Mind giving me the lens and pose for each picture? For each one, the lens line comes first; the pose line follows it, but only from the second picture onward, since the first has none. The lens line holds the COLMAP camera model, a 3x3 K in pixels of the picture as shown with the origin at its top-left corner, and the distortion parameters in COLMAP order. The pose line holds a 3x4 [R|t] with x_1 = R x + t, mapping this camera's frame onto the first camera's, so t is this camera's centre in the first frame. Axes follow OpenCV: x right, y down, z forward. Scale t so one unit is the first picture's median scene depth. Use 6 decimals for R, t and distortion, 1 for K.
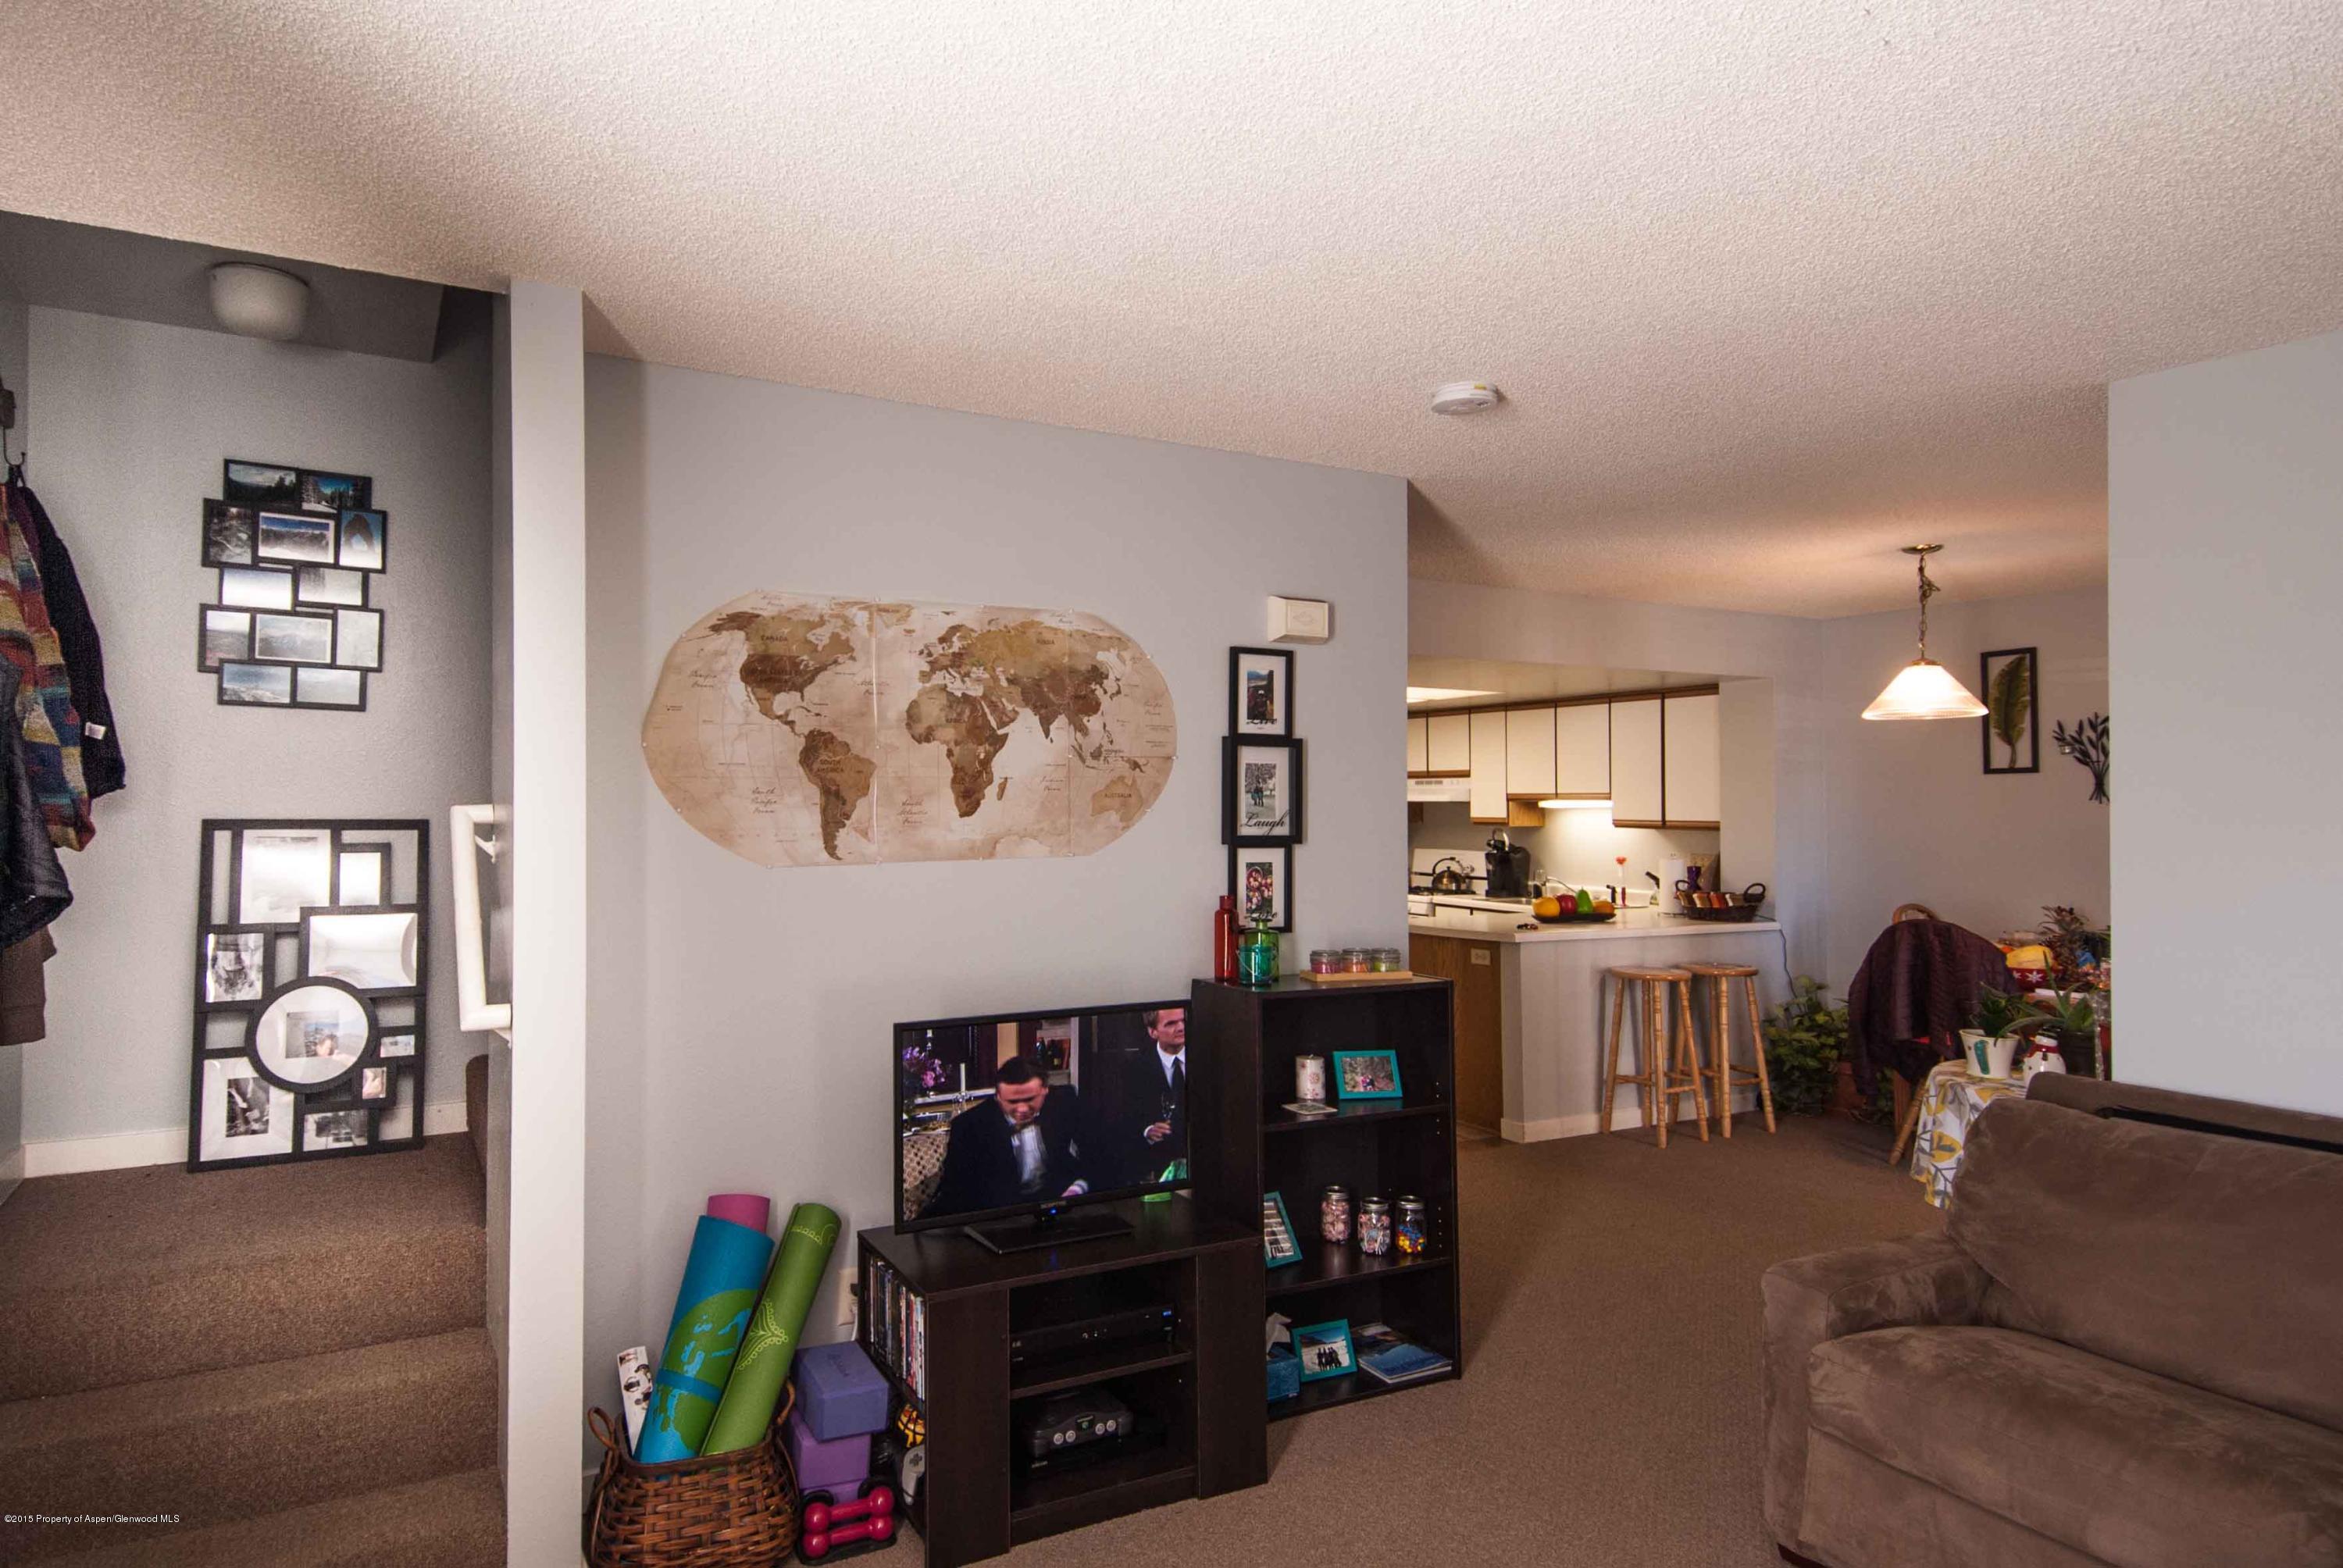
lens RADIAL K [[1172.4, 0, 1164.3], [0, 1172.4, 759.5], [0, 0, 1]] dist [0.001888, 0.000330]
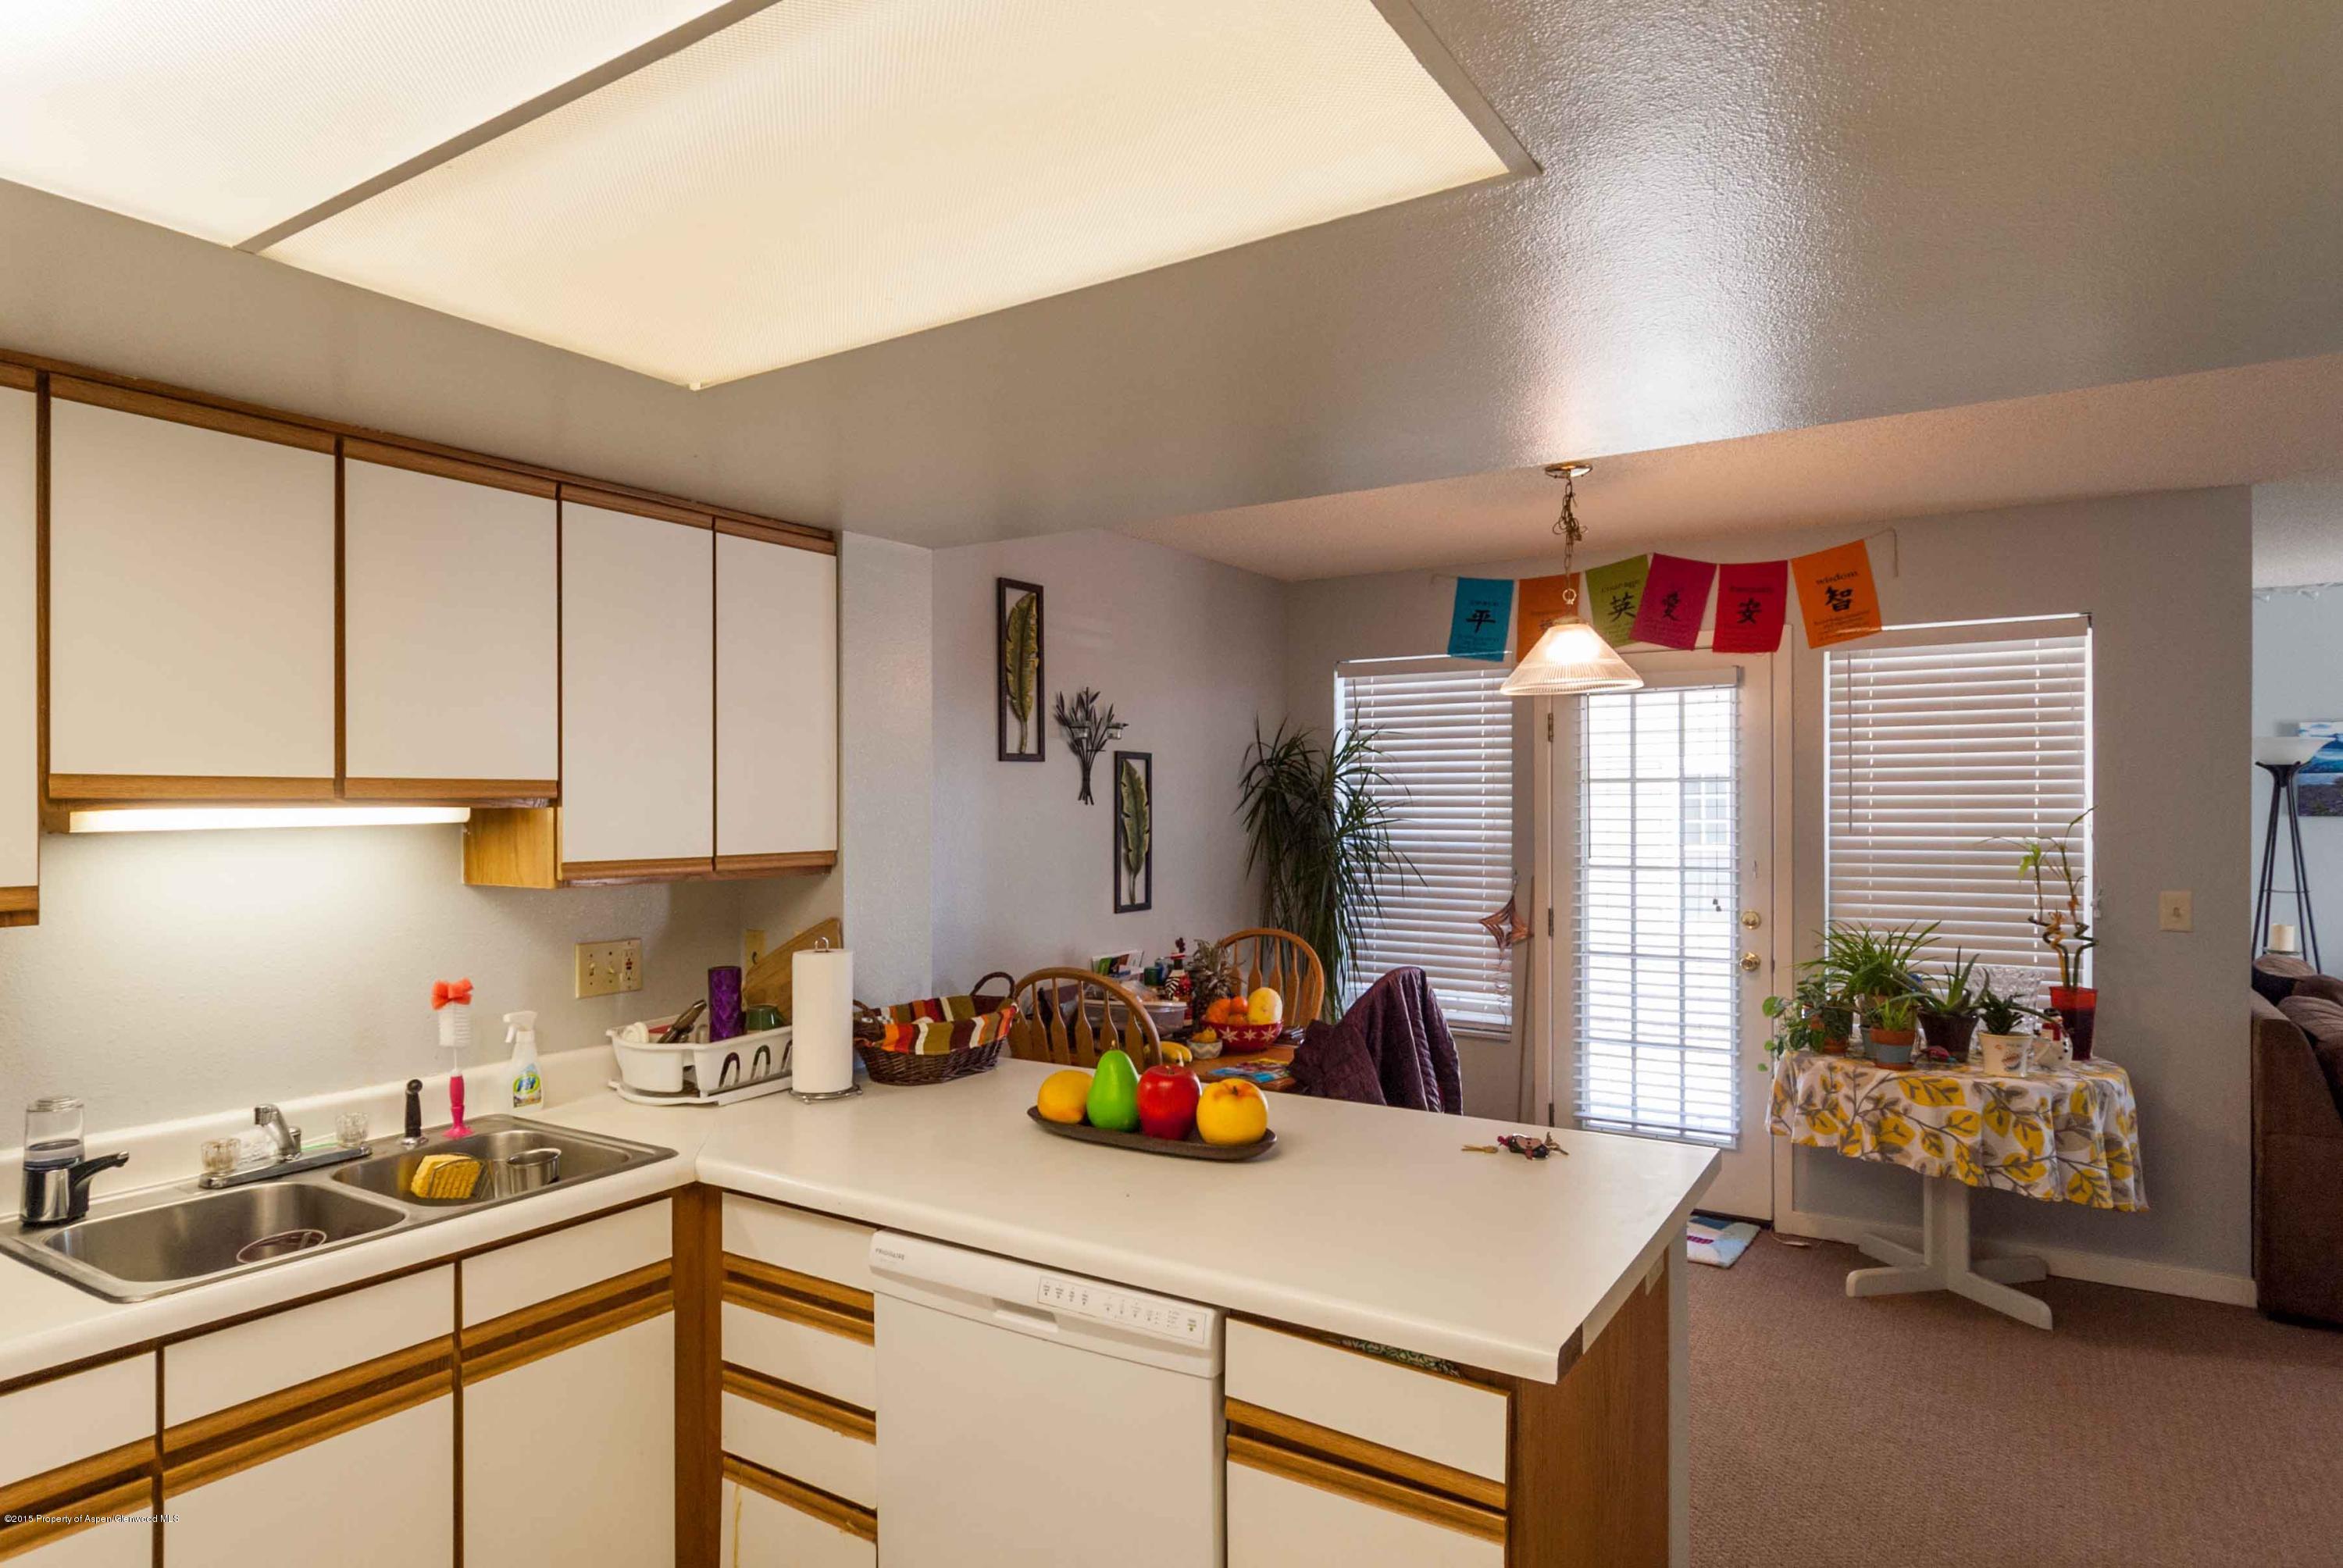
lens RADIAL K [[1344.0, 0, 1172.7], [0, 1344.0, 797.9], [0, 0, 1]] dist [0.002378, 0.000504]
pose [[-0.518080, -0.002054, 0.855330, -0.013201], [-0.030271, 0.999415, -0.015935, 0.033591], [-0.854796, -0.034148, -0.517839, 1.033232]]
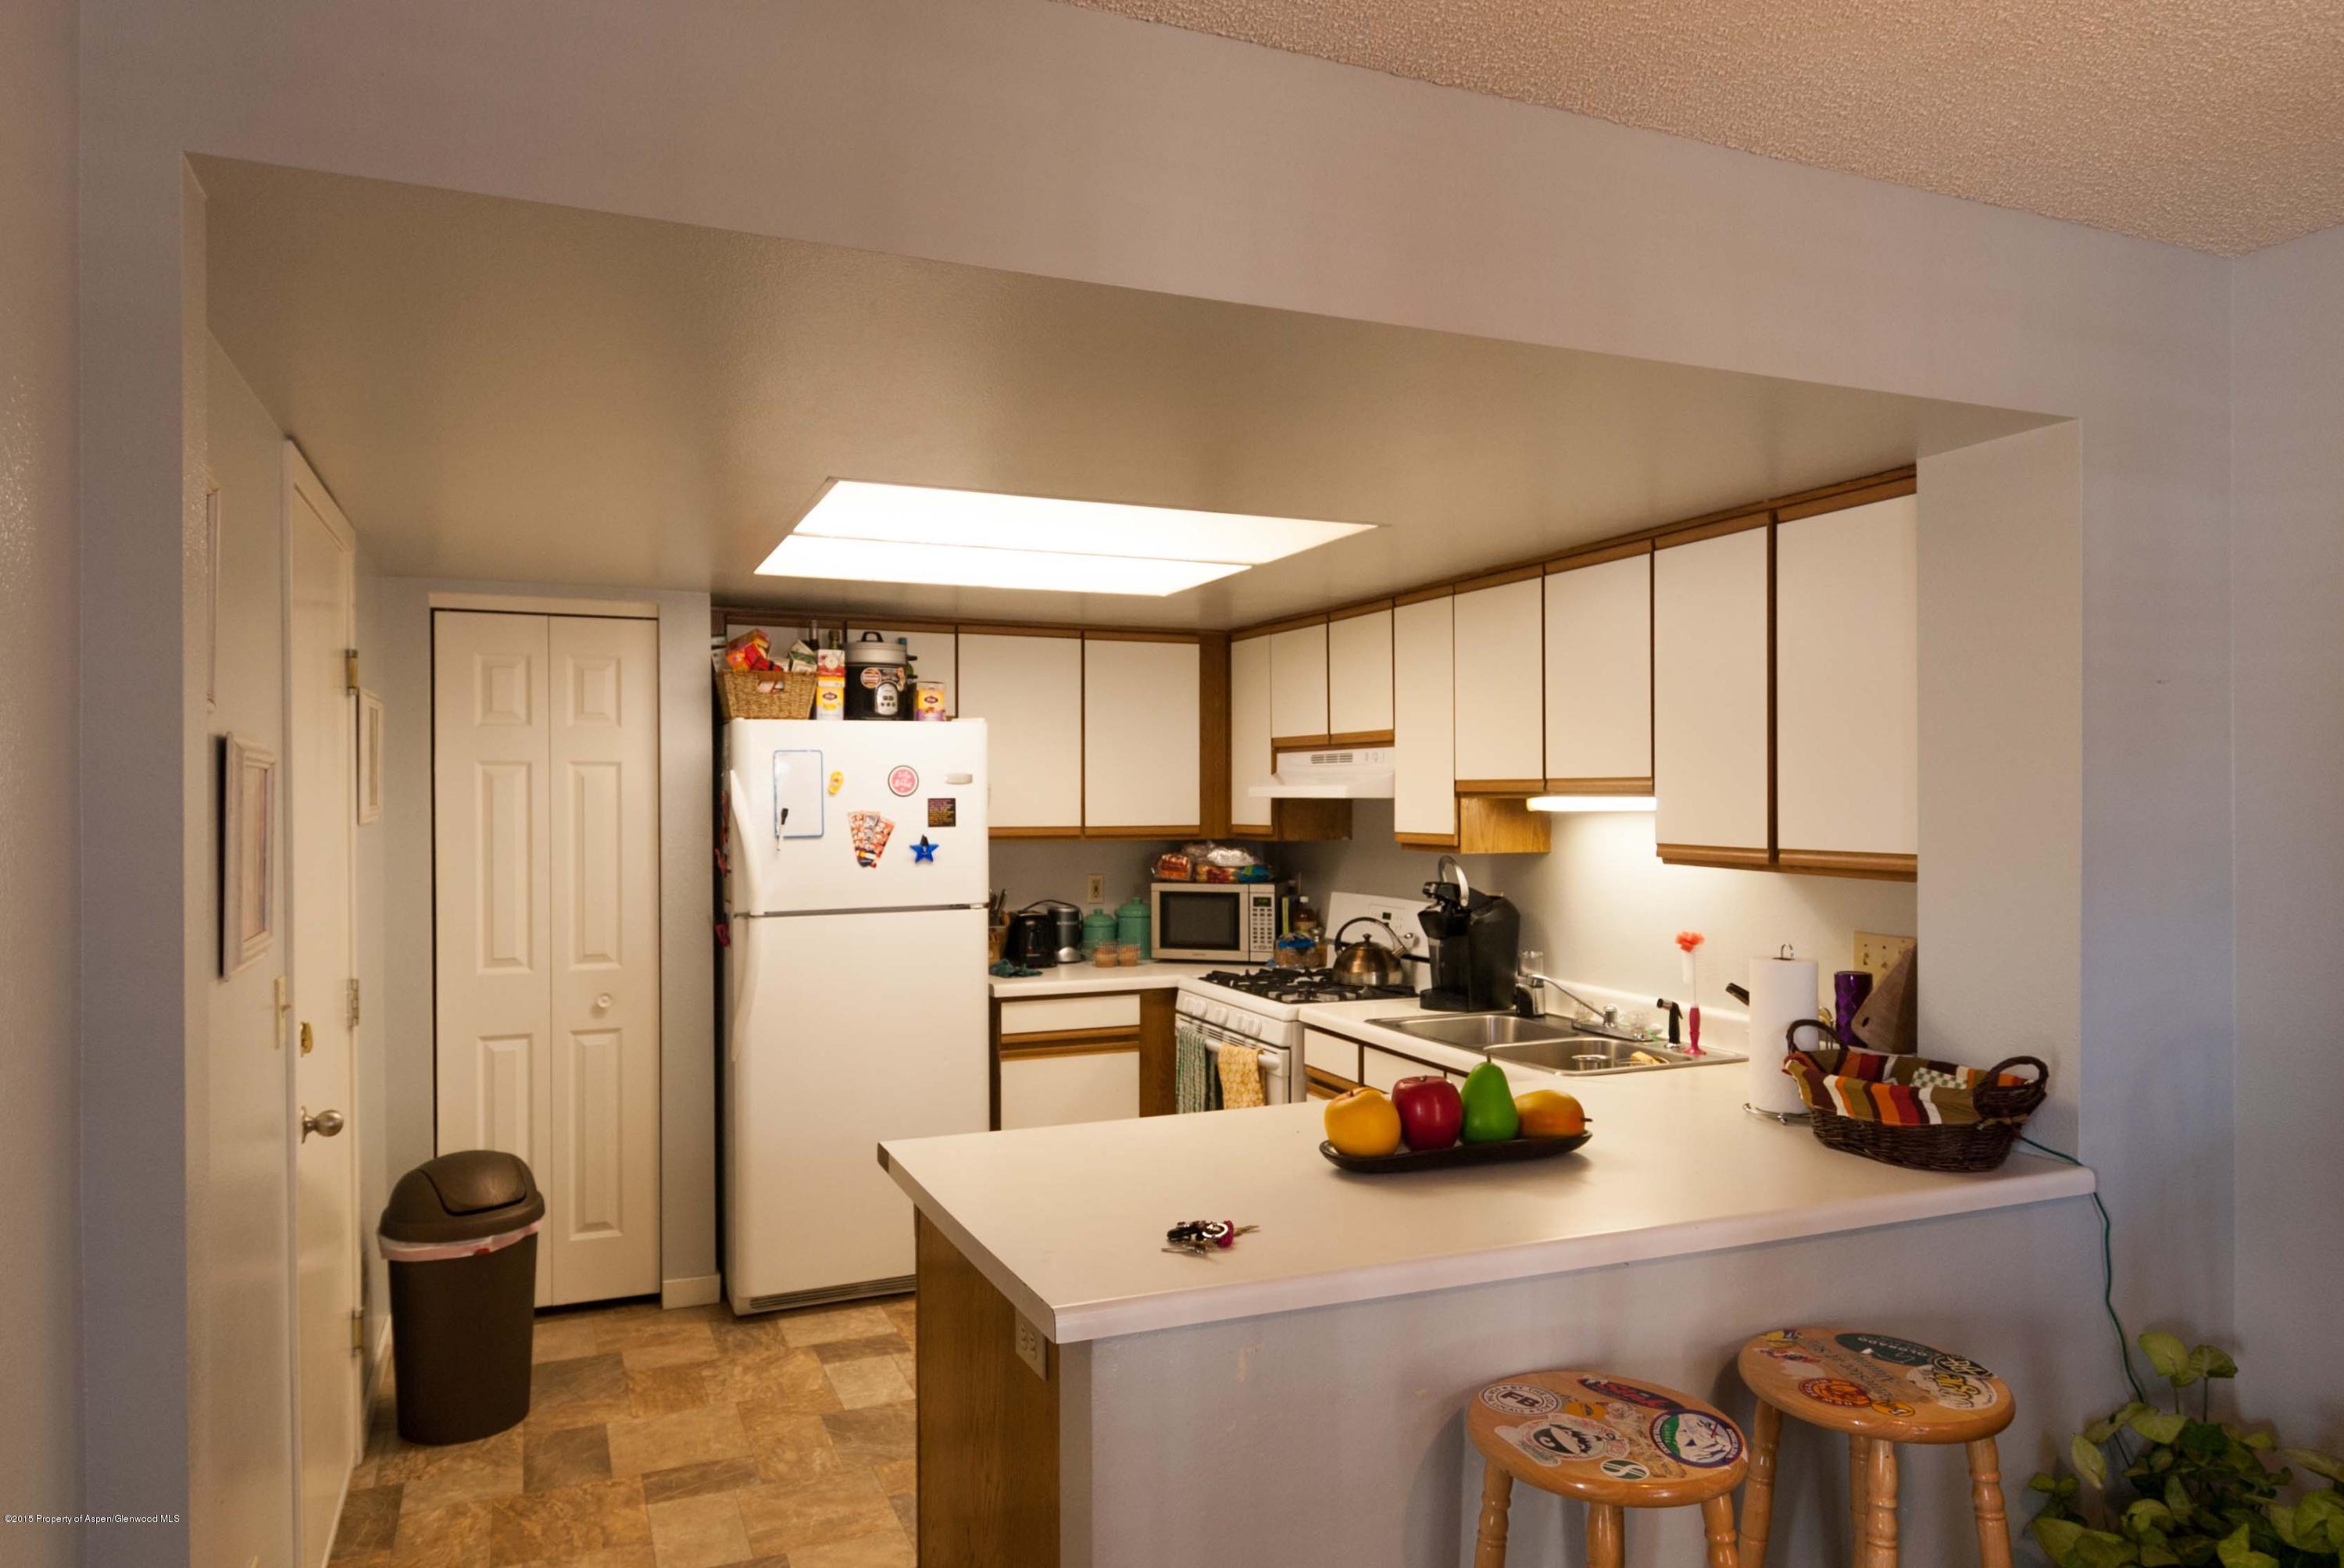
lens RADIAL K [[1495.6, 0, 1172.0], [0, 1495.6, 784.0], [0, 0, 1]] dist [-0.003654, -0.001987]
pose [[0.997949, -0.007766, -0.063539, 0.249769], [0.009584, 0.999552, 0.028369, 0.014964], [0.063290, -0.028920, 0.997576, 0.483033]]
